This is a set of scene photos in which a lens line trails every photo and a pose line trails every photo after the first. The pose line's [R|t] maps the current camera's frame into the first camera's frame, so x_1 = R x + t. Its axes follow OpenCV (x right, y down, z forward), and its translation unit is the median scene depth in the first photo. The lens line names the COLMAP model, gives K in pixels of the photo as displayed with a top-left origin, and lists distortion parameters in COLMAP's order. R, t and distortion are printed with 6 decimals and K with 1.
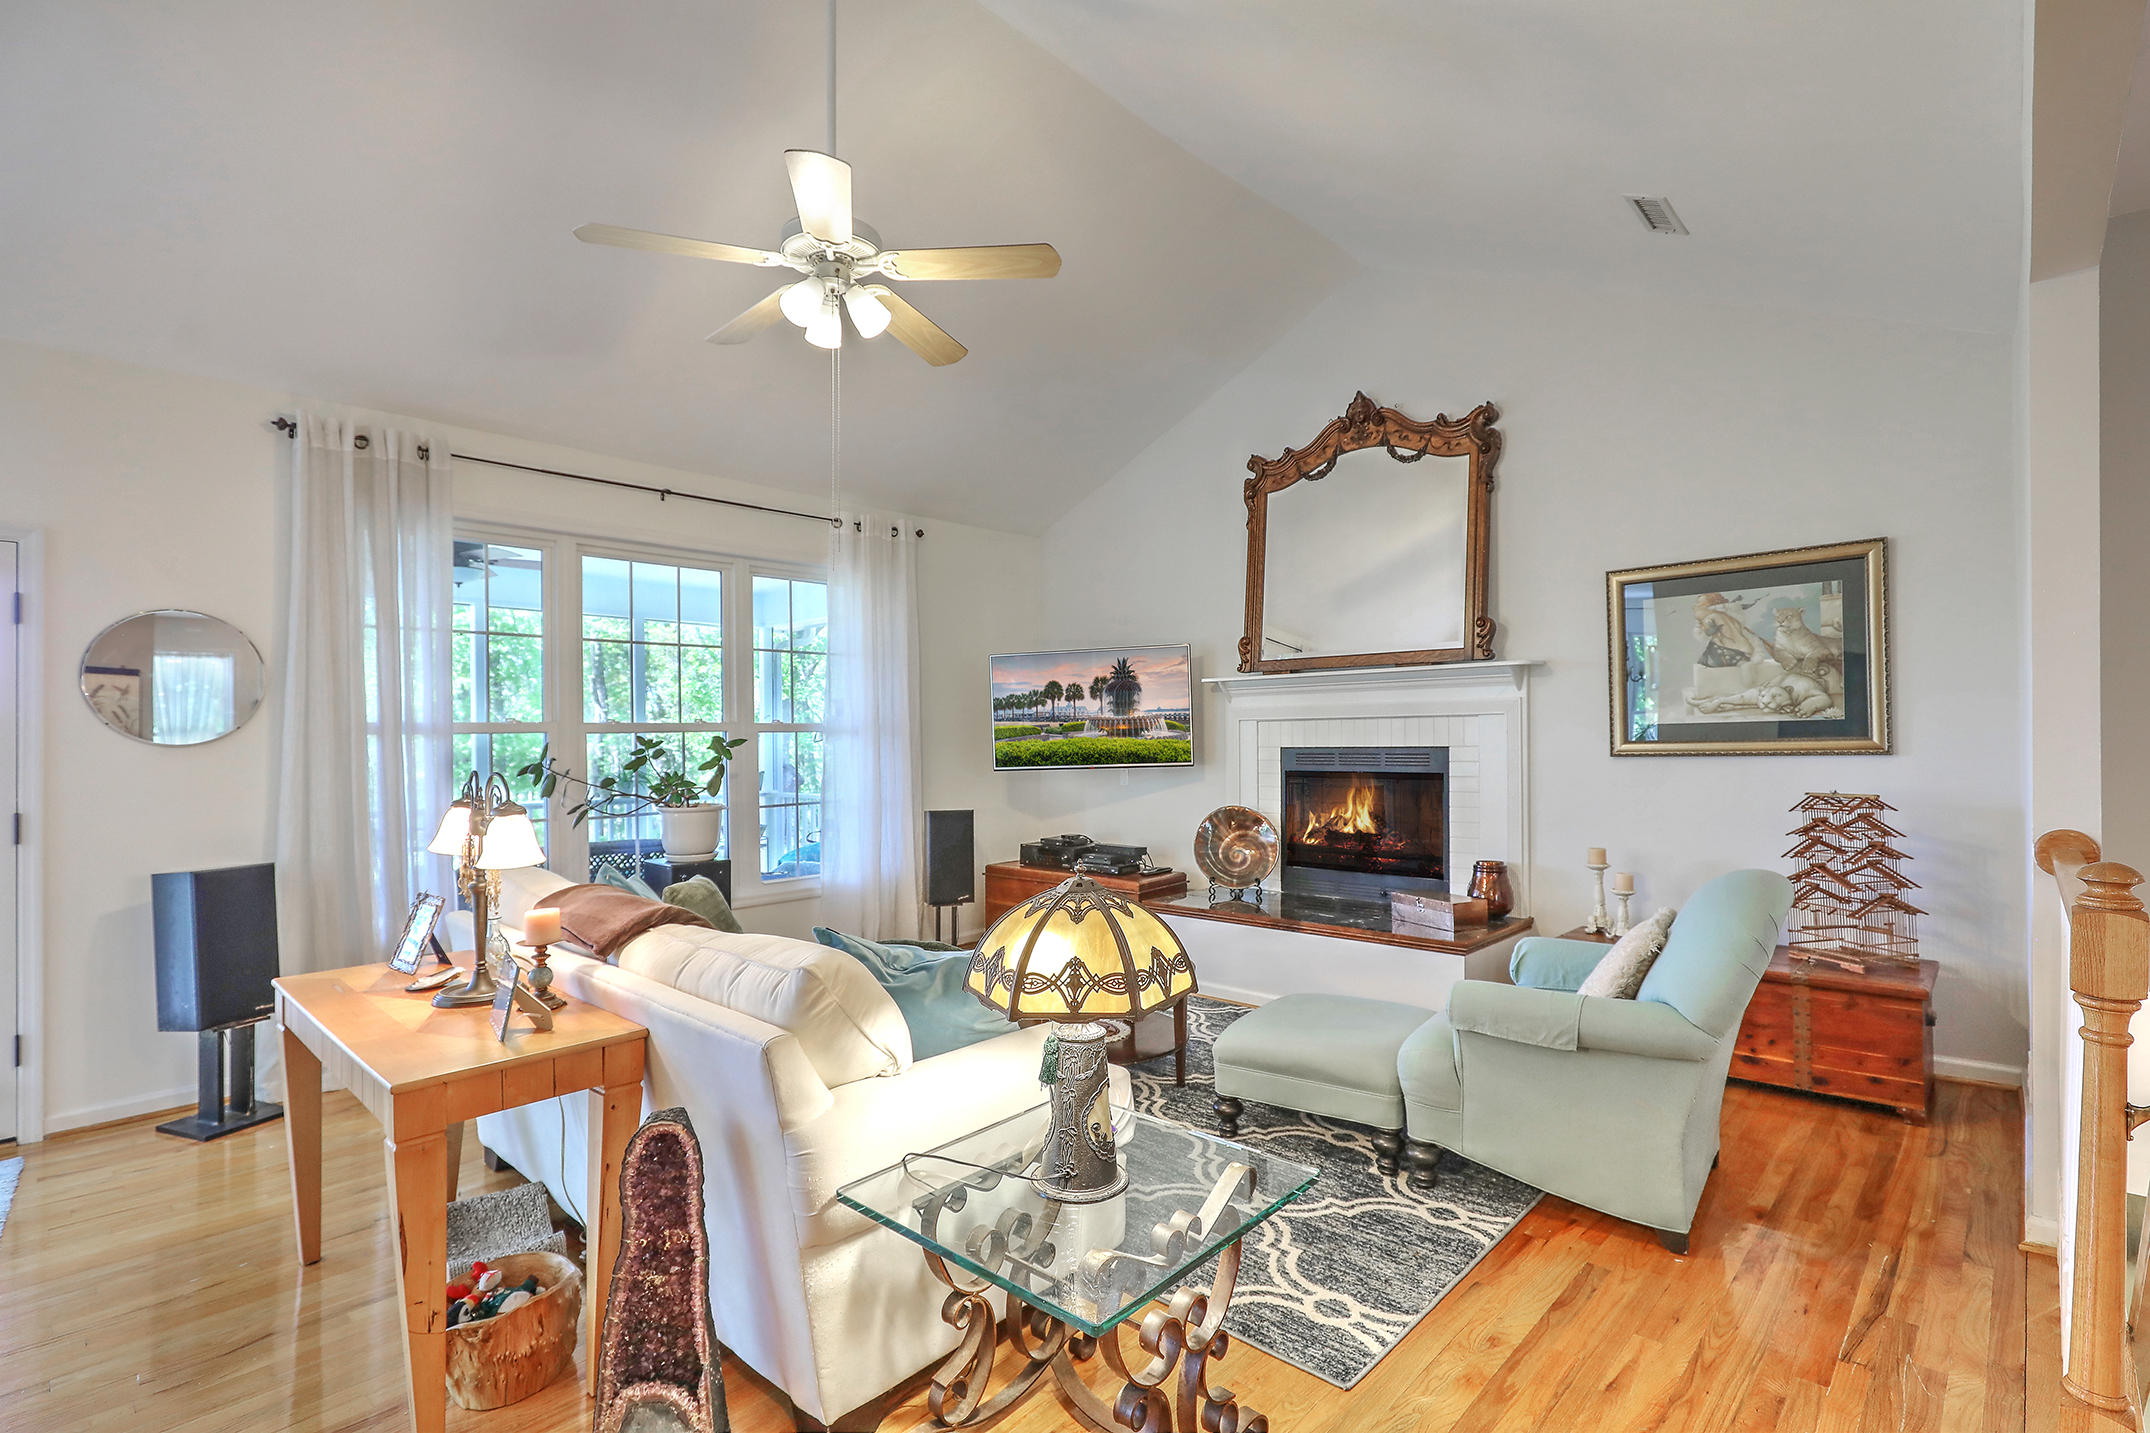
lens RADIAL K [[987.4, 0, 1069.6], [0, 987.4, 722.6], [0, 0, 1]] dist [0.003536, -0.003980]
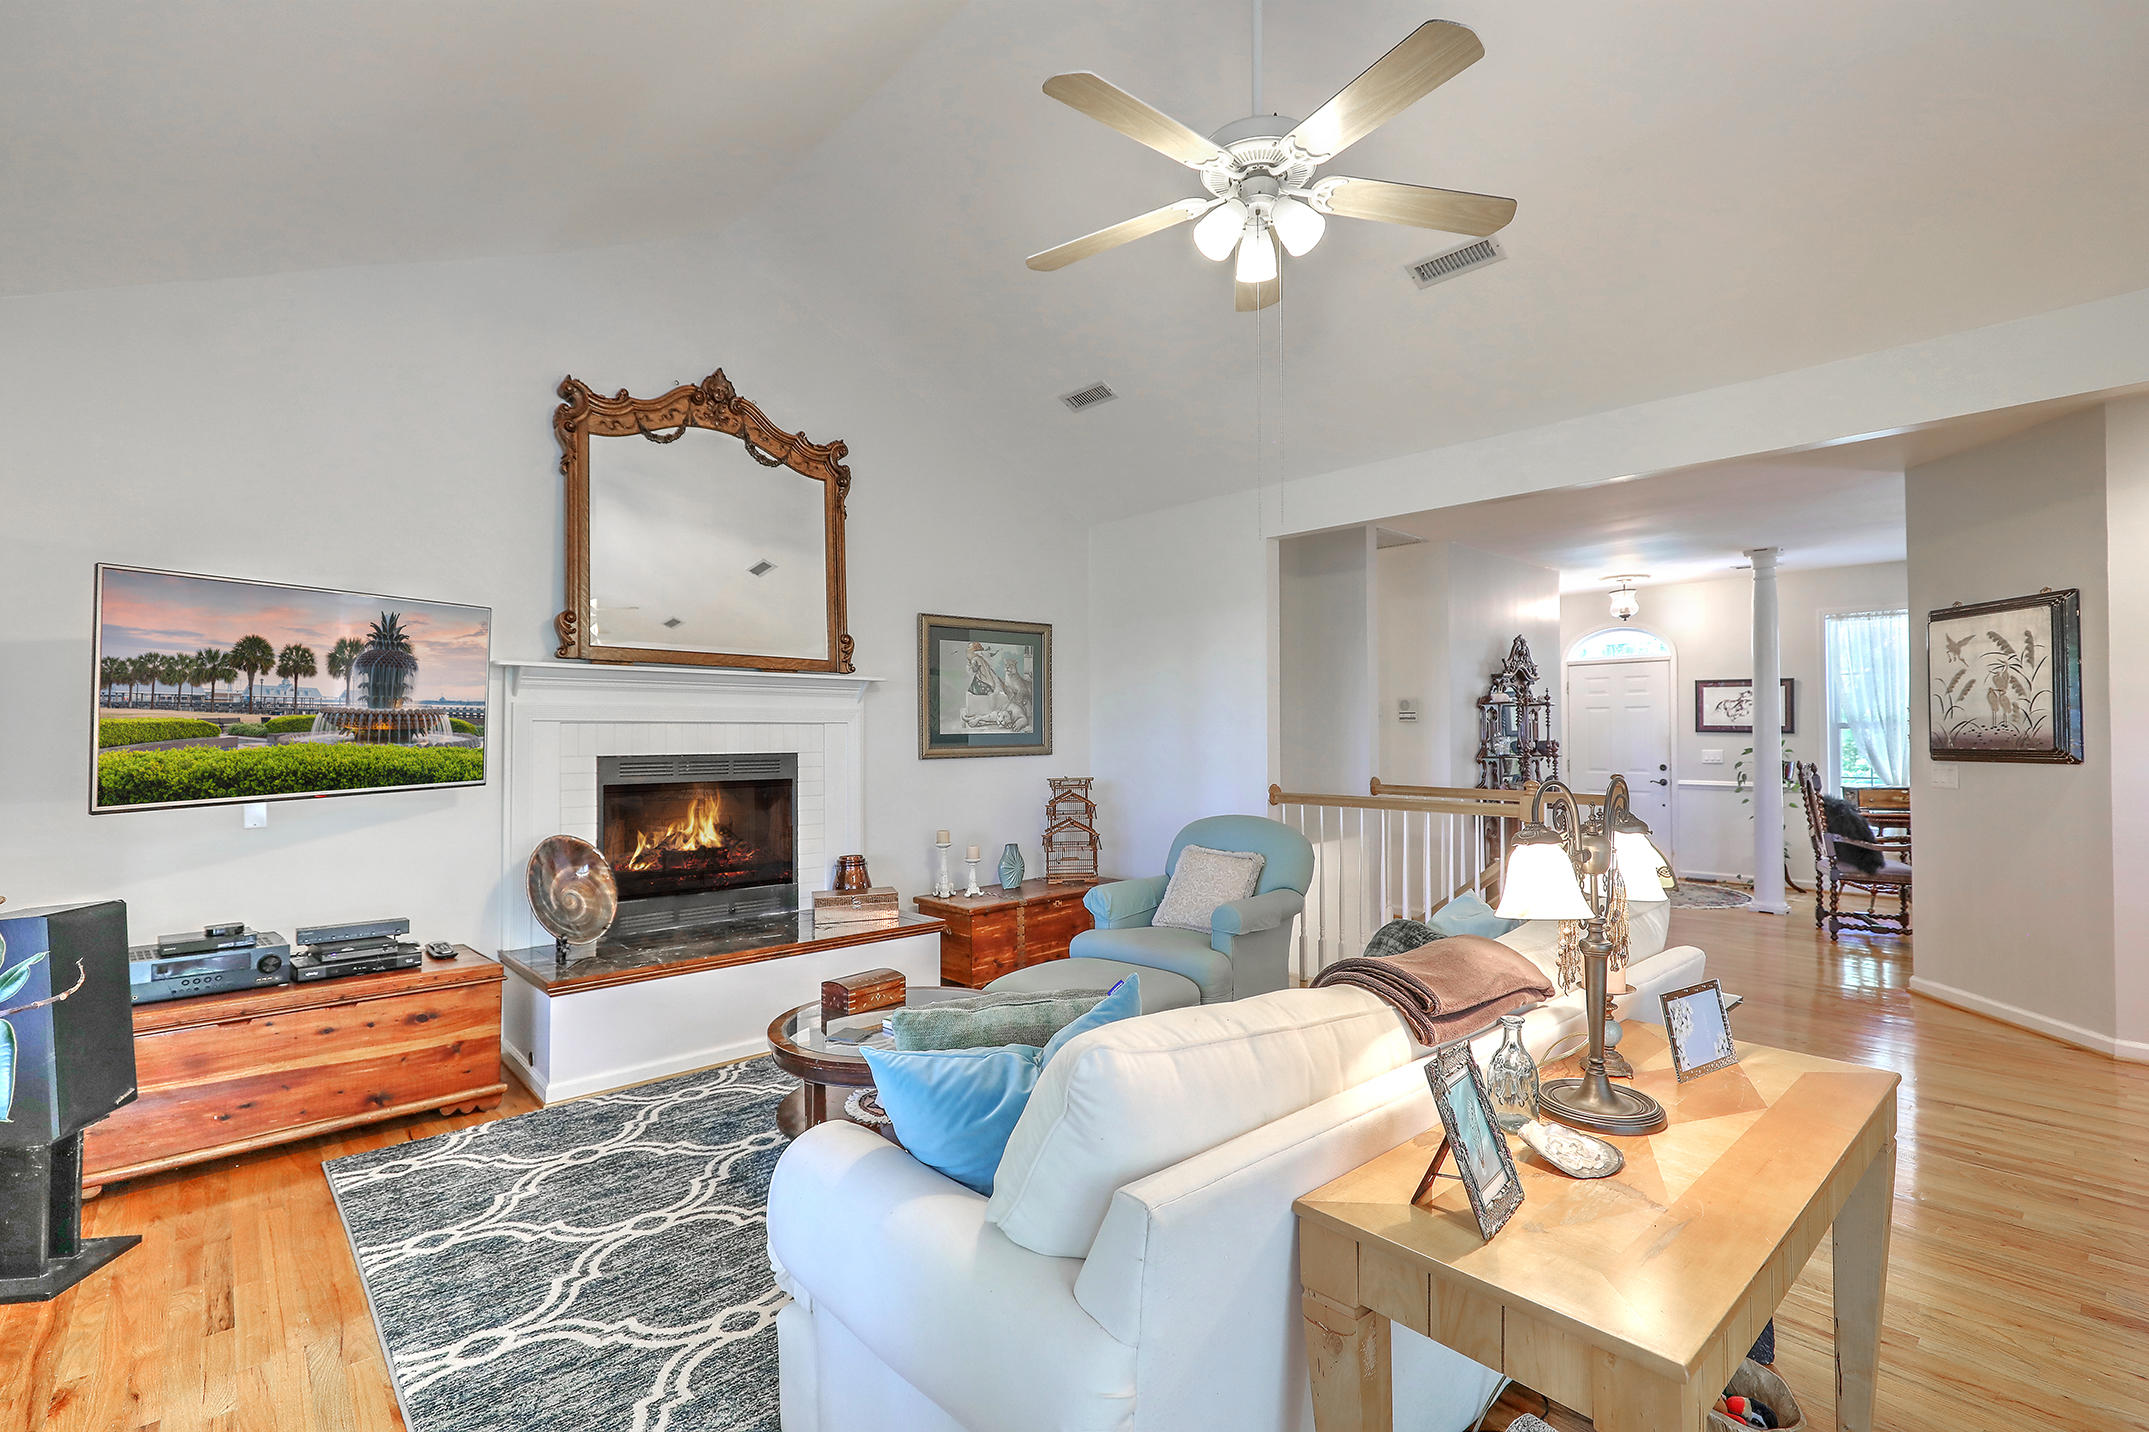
lens RADIAL K [[969.2, 0, 1064.5], [0, 969.2, 724.2], [0, 0, 1]] dist [0.002293, -0.000034]
pose [[0.085732, 0.023395, 0.996044, -0.544574], [-0.012804, 0.999668, -0.022378, 0.012145], [-0.996236, -0.010835, 0.086003, 0.568180]]
